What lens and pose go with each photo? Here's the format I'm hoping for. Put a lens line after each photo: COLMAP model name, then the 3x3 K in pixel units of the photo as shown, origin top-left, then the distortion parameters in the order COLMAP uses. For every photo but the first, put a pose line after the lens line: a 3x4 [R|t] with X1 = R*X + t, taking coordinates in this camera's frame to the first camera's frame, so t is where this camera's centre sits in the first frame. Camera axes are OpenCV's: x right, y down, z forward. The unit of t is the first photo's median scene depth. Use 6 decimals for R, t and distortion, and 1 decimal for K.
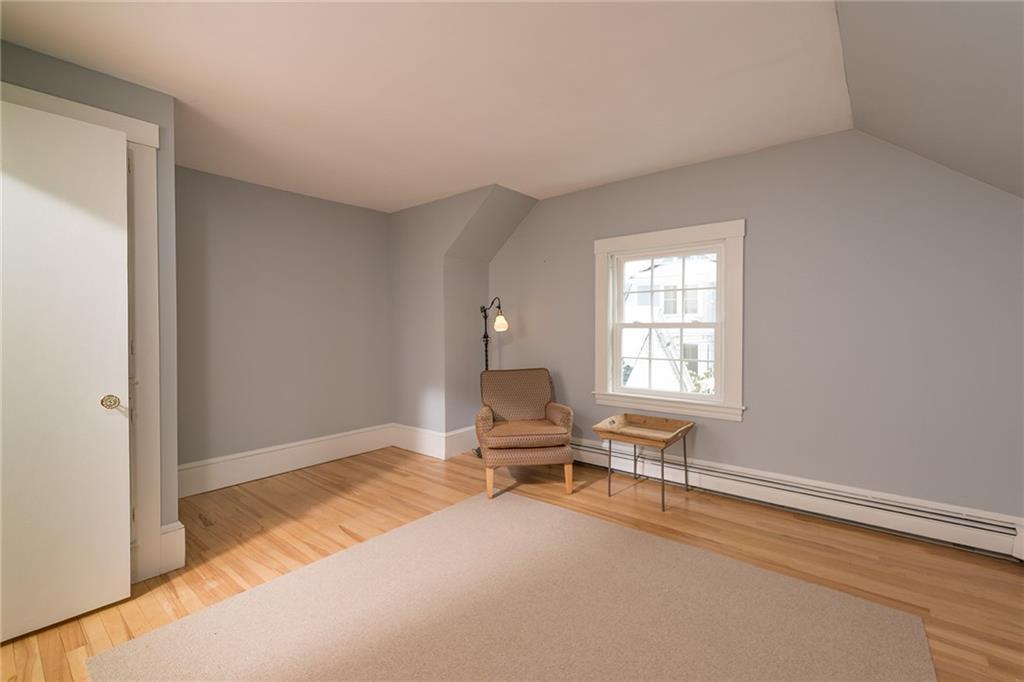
lens RADIAL K [[439.9, 0, 513.2], [0, 439.9, 333.1], [0, 0, 1]] dist [0.002359, 0.000262]
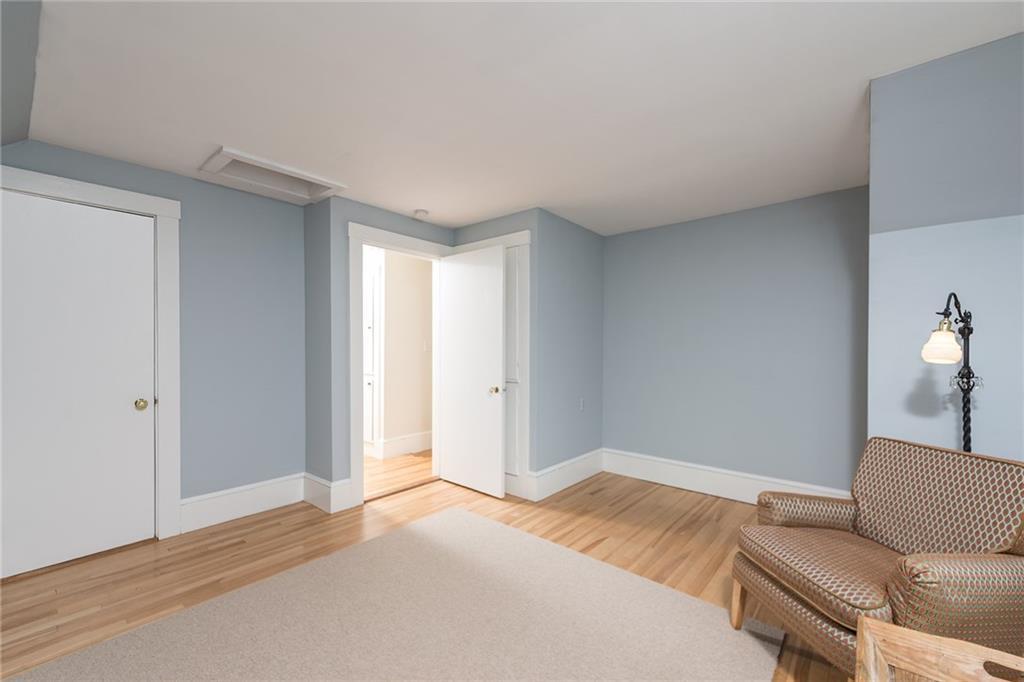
lens RADIAL K [[419.5, 0, 512.4], [0, 419.5, 343.2], [0, 0, 1]] dist [-0.001012, -0.000355]
pose [[-0.017145, 0.002927, -0.999849, 0.683924], [-0.005420, 0.999981, 0.003021, -0.056728], [0.999838, 0.005471, -0.017129, 0.793689]]
